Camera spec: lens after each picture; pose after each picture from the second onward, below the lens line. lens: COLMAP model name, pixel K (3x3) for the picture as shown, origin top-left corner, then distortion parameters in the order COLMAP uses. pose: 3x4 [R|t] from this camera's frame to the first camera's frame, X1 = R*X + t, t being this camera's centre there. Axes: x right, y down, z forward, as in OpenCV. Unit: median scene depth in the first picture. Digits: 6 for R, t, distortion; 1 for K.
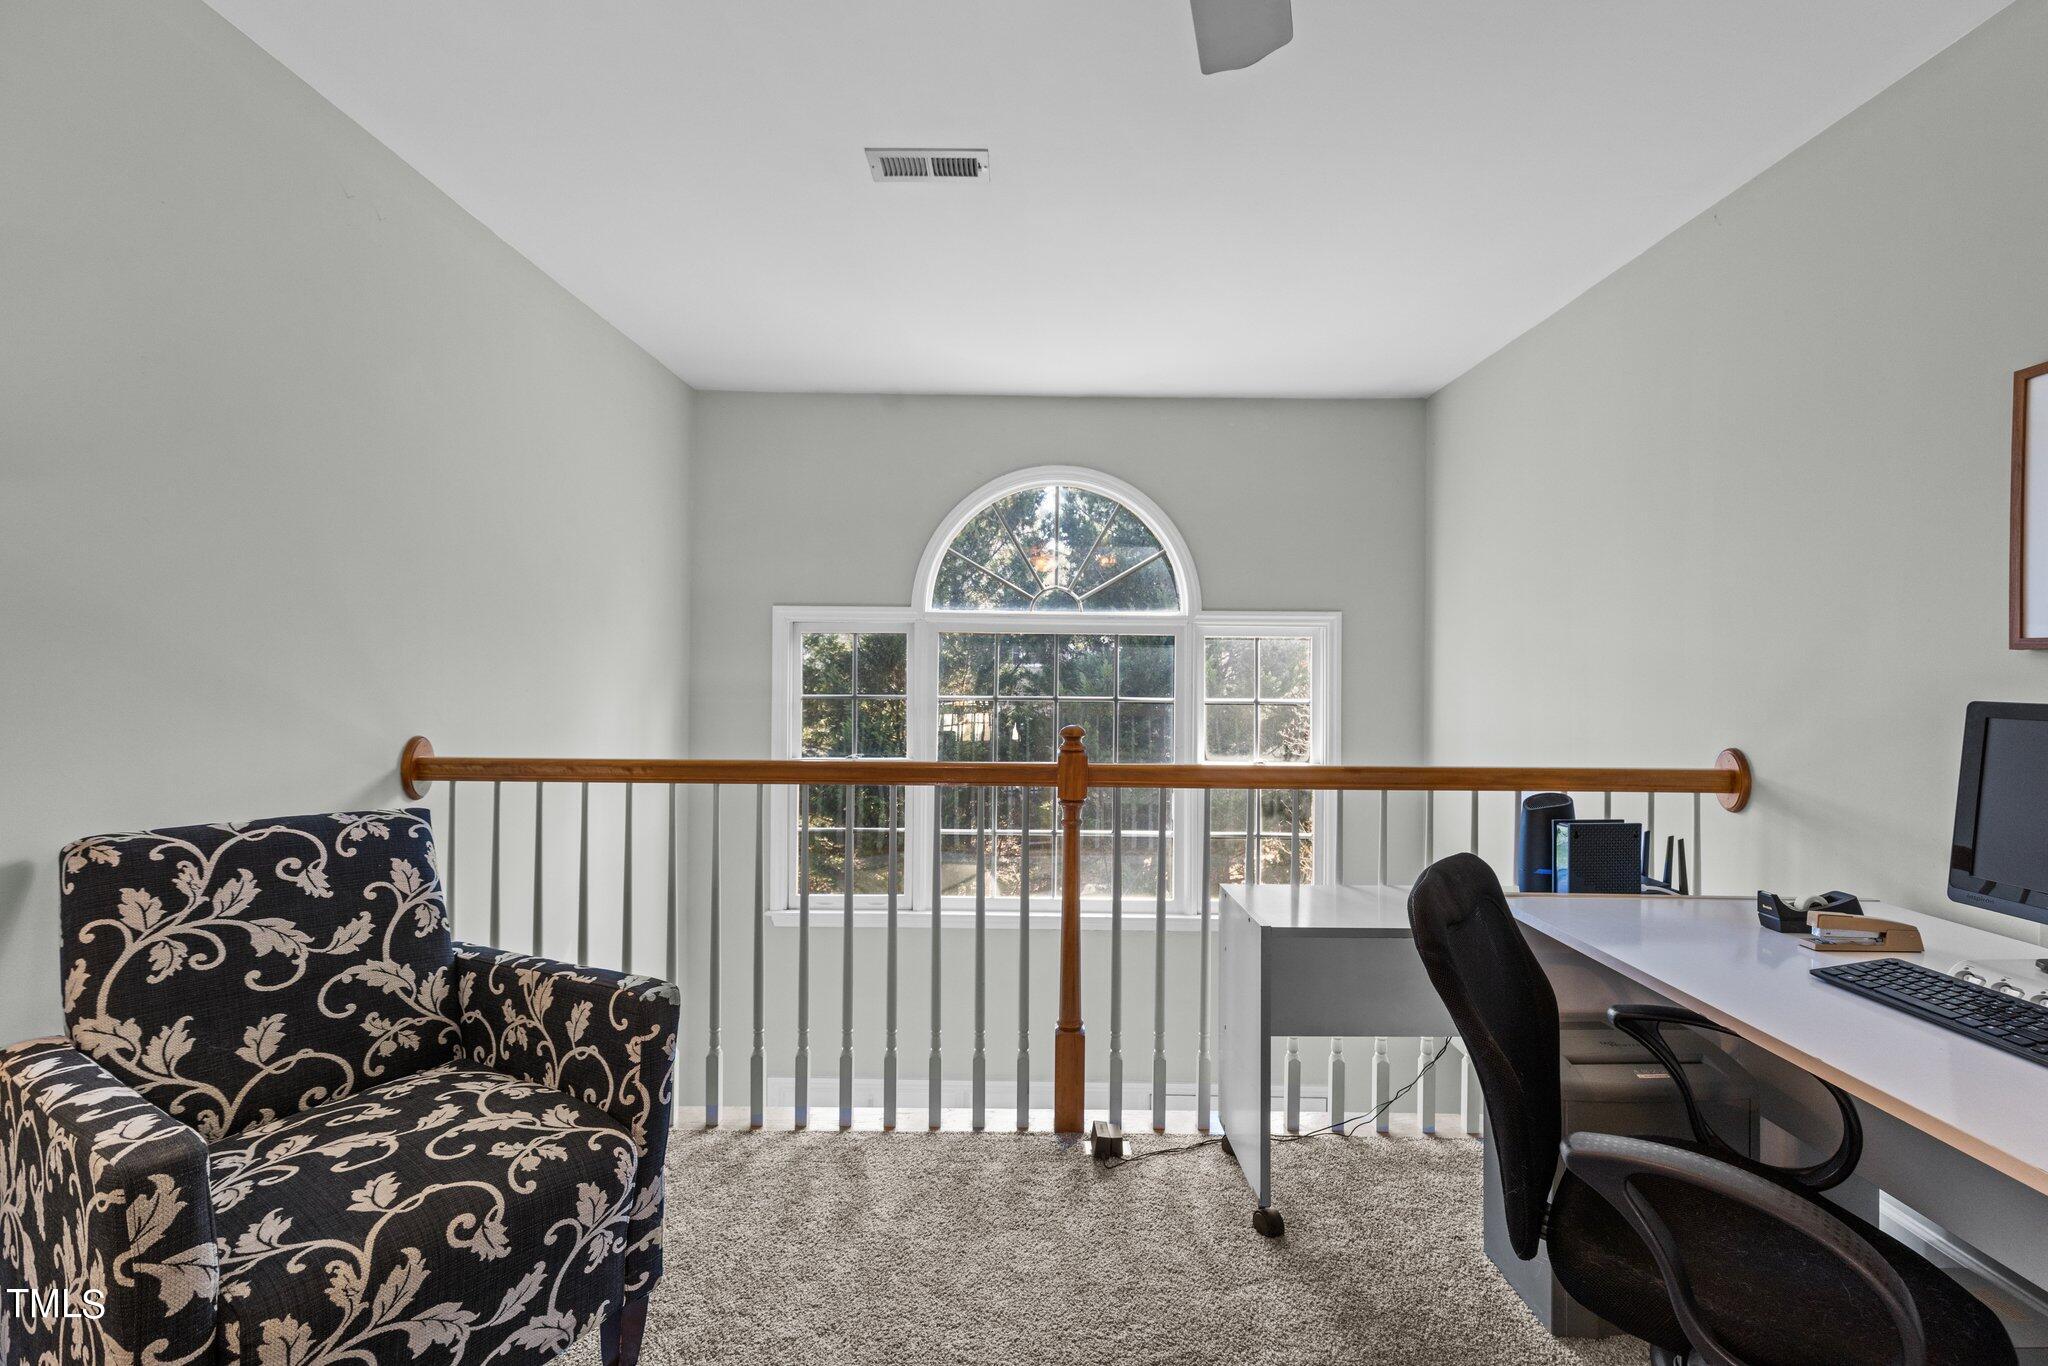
lens RADIAL K [[923.7, 0, 1032.1], [0, 923.7, 663.3], [0, 0, 1]] dist [0.004944, -0.000042]
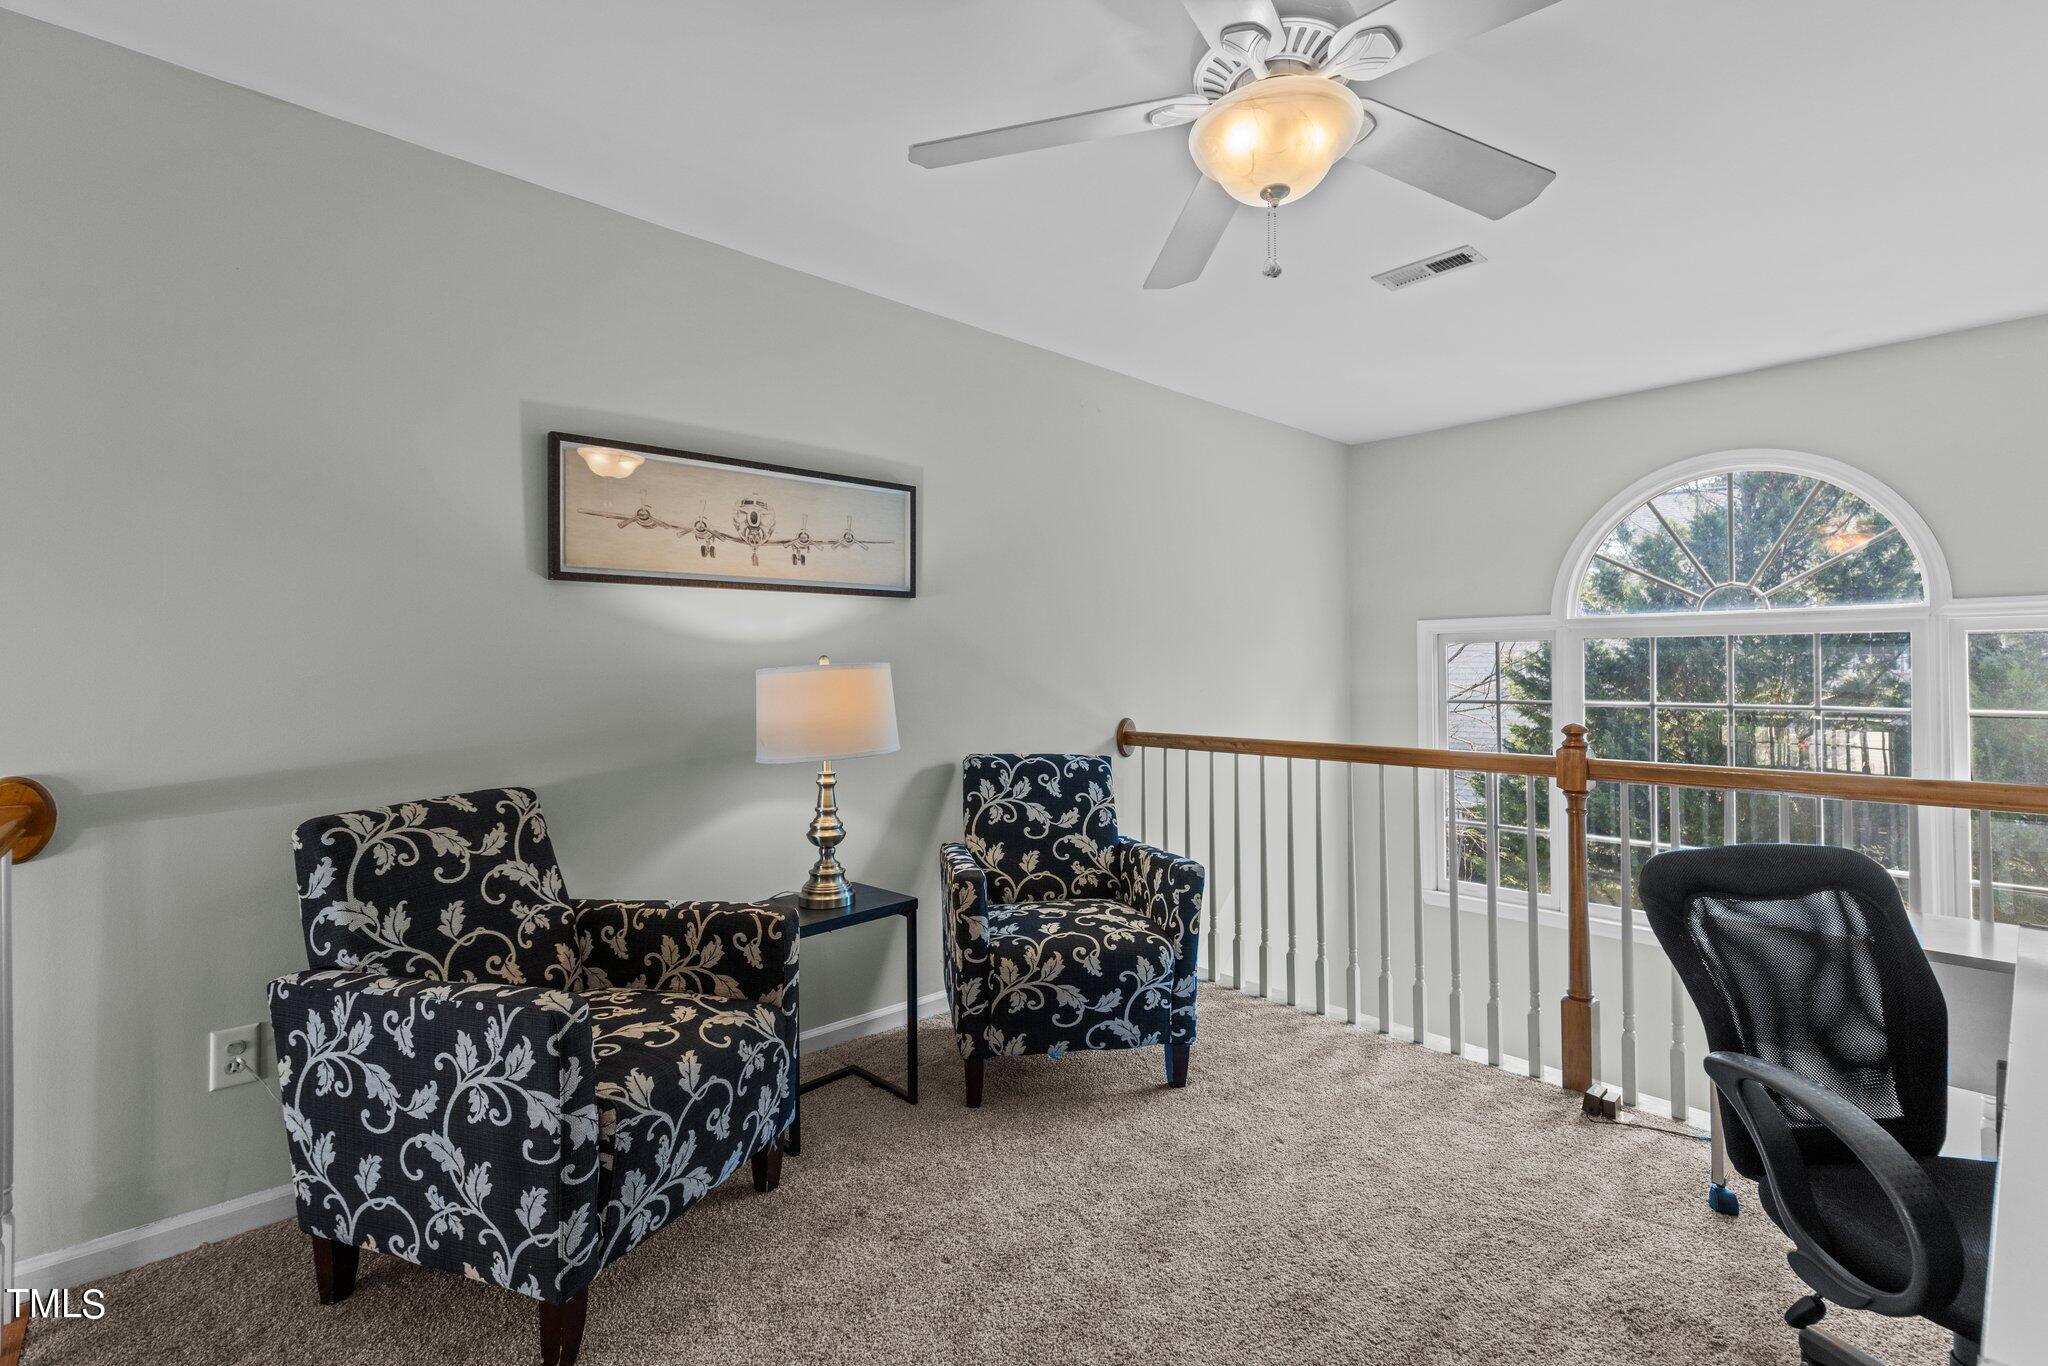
lens RADIAL K [[923.7, 0, 1032.1], [0, 923.7, 663.3], [0, 0, 1]] dist [0.004944, -0.000042]
pose [[0.683663, -0.018996, -0.729550, 0.609530], [0.011001, 0.999816, -0.015723, 0.009200], [0.729714, 0.002723, 0.683747, -0.345633]]
